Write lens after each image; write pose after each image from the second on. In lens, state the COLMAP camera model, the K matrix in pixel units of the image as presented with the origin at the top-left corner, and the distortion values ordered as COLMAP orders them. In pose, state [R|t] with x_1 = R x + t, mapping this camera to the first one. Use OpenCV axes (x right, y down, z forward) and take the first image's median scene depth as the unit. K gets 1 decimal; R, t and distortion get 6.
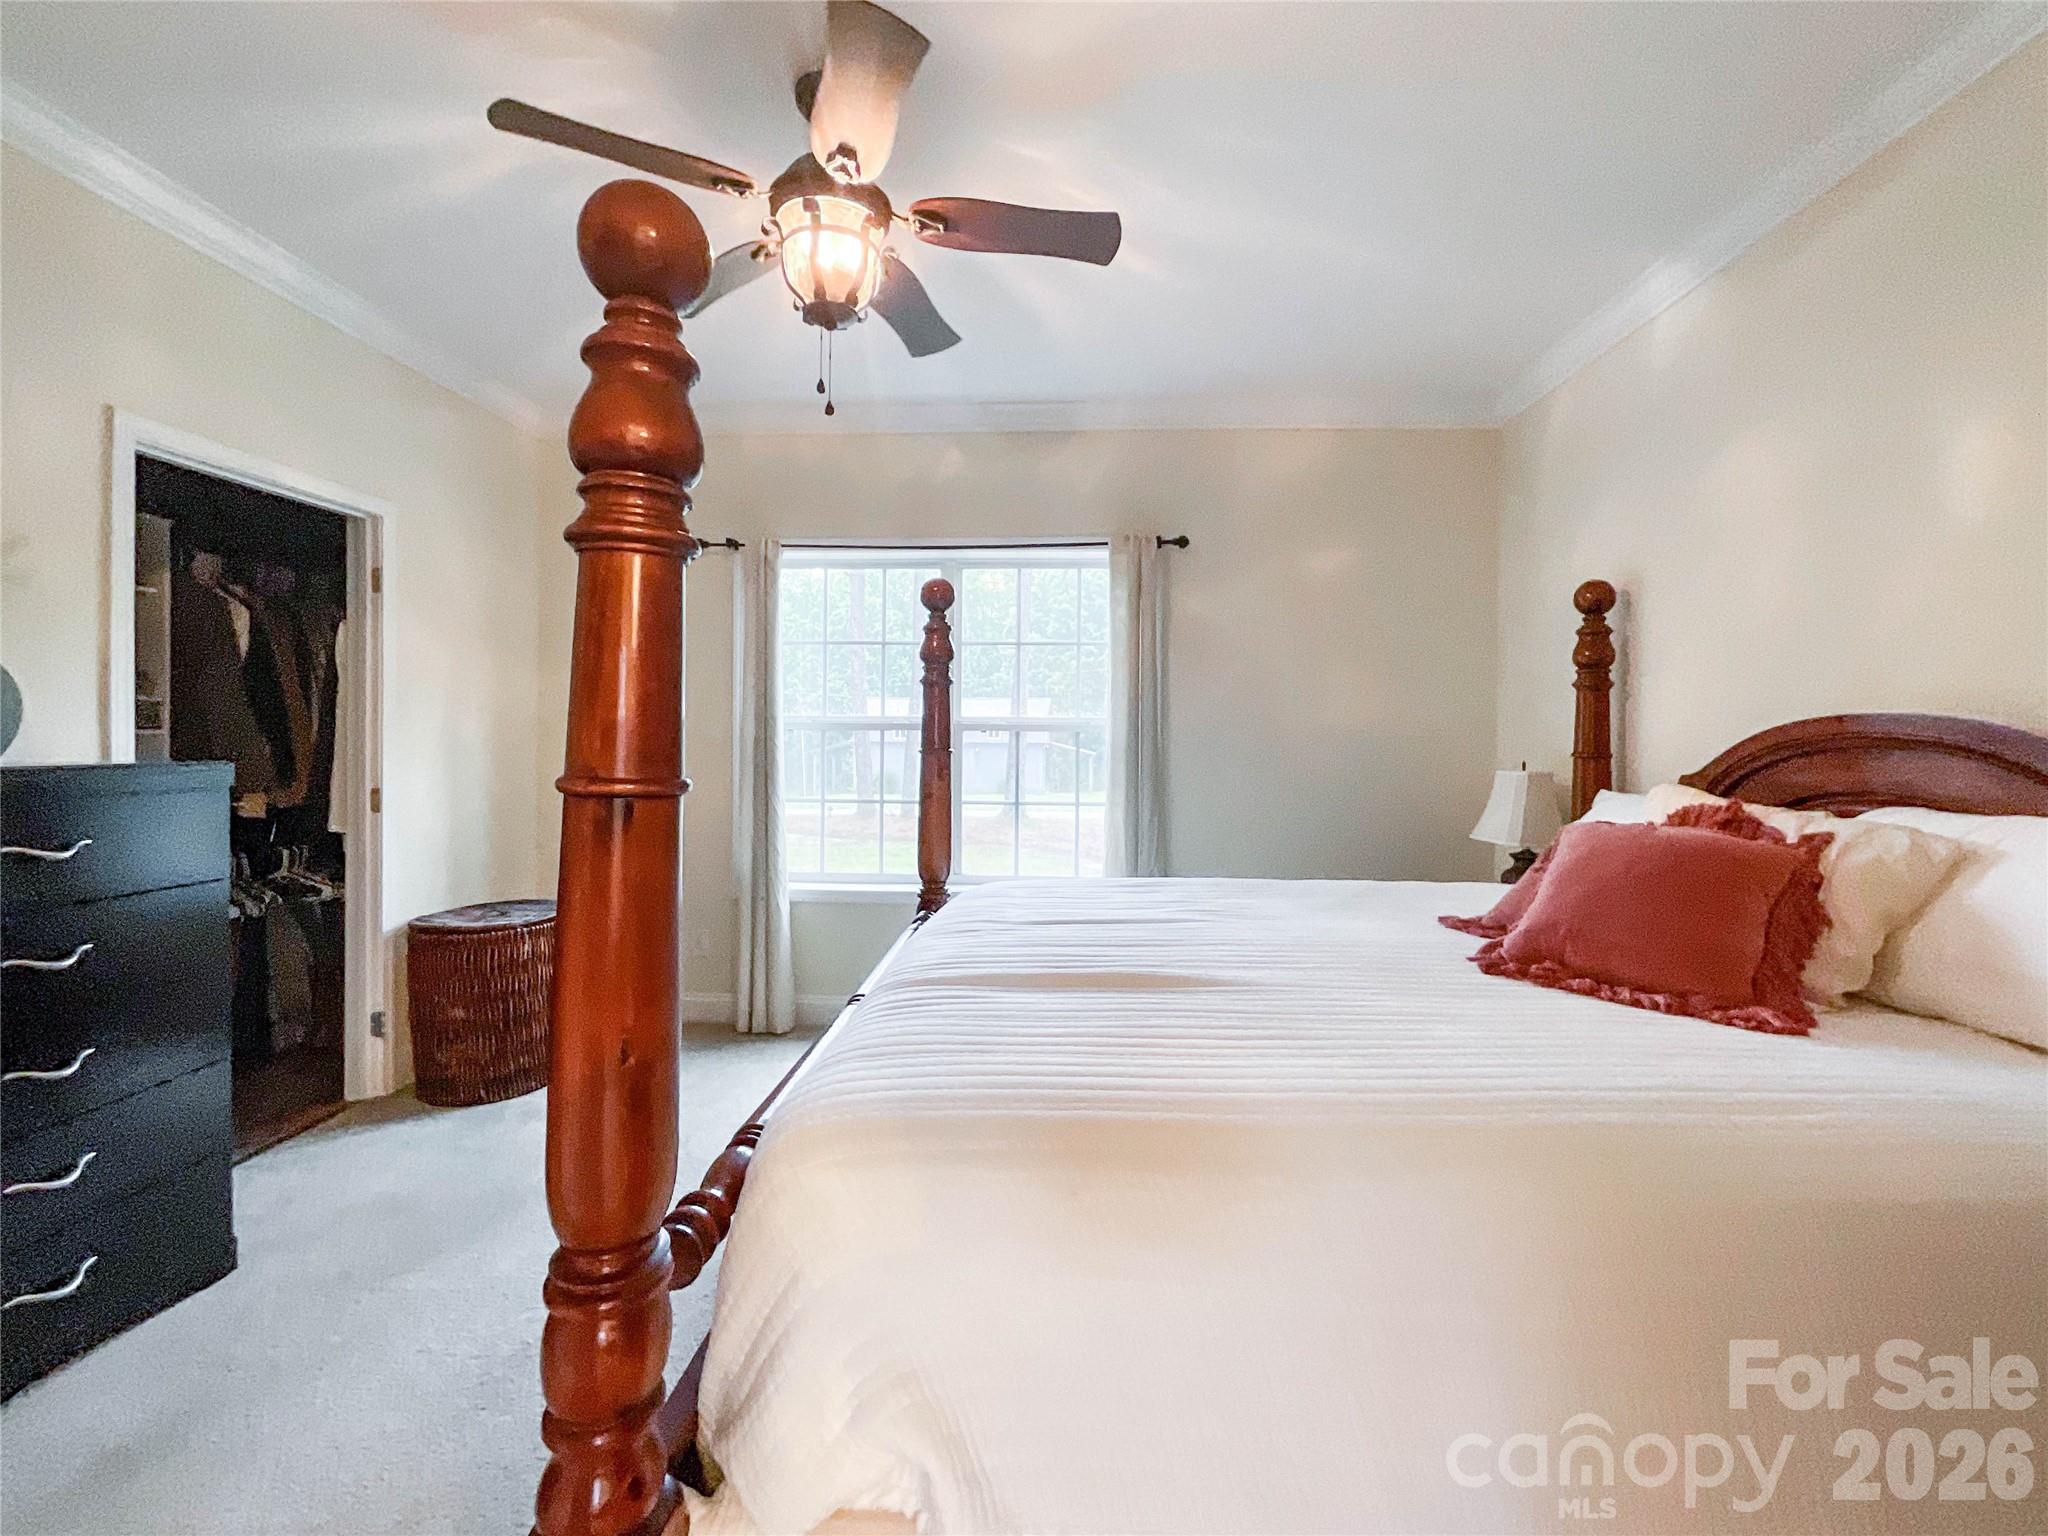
lens RADIAL K [[839.3, 0, 1036.0], [0, 839.3, 803.6], [0, 0, 1]] dist [-0.029860, 0.021397]
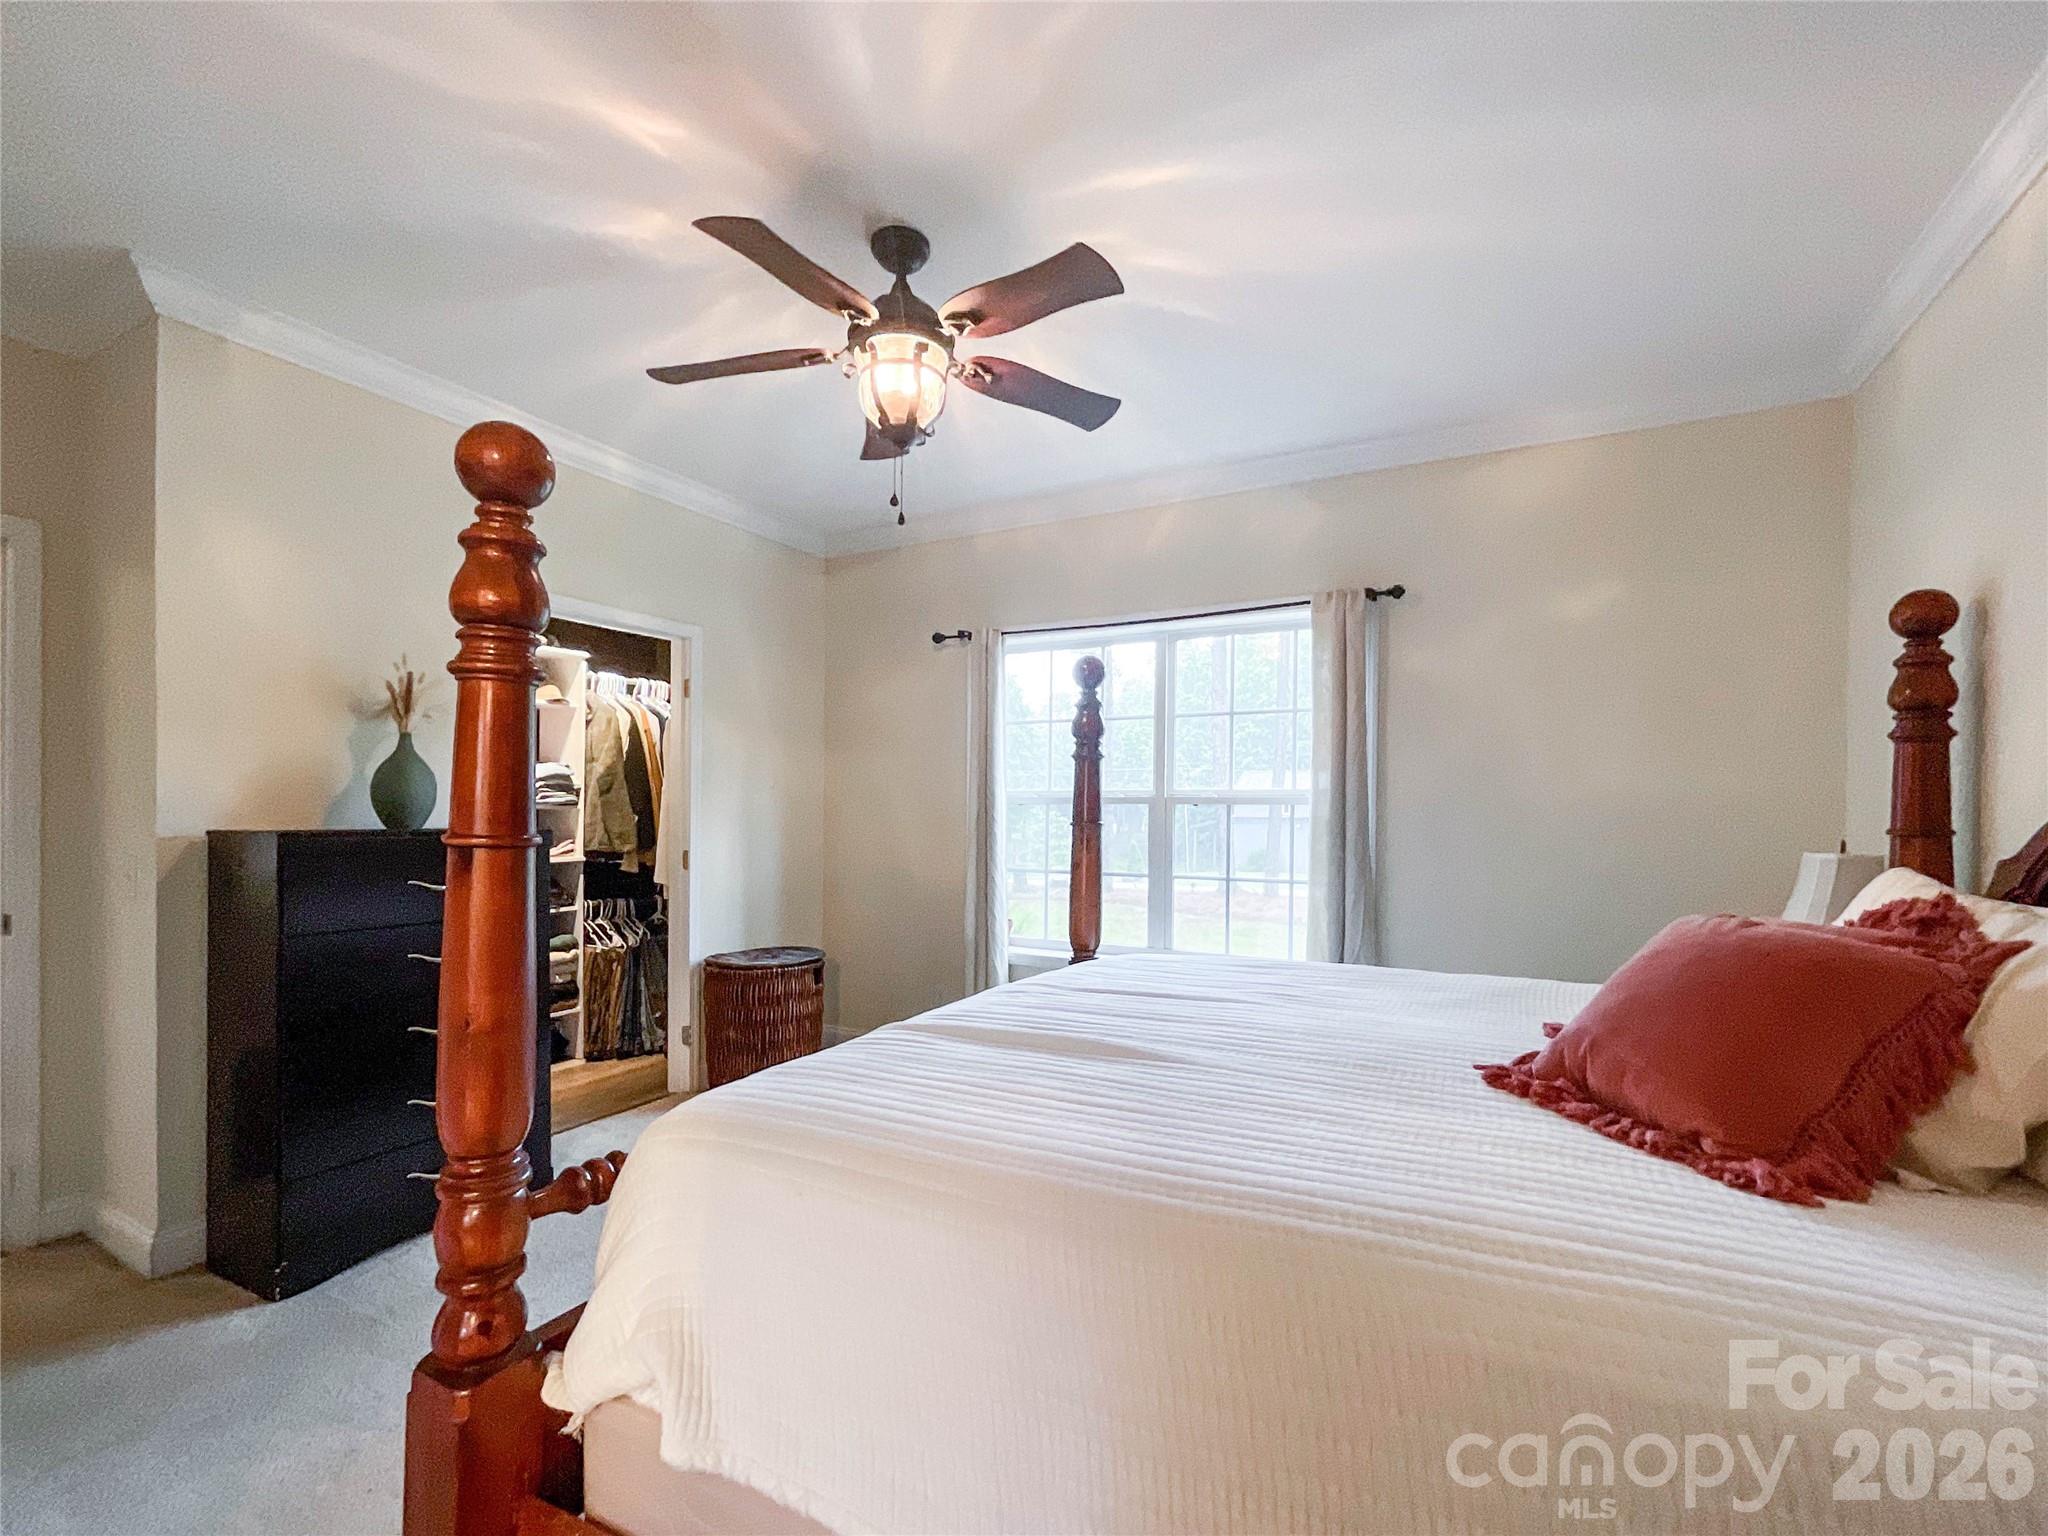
lens RADIAL K [[868.5, 0, 1058.6], [0, 868.5, 880.2], [0, 0, 1]] dist [-0.018457, 0.008412]
pose [[0.913784, 0.029216, -0.405147, 0.285810], [-0.029515, 0.999549, 0.005512, 0.002031], [0.405126, 0.006921, 0.914235, 0.010167]]
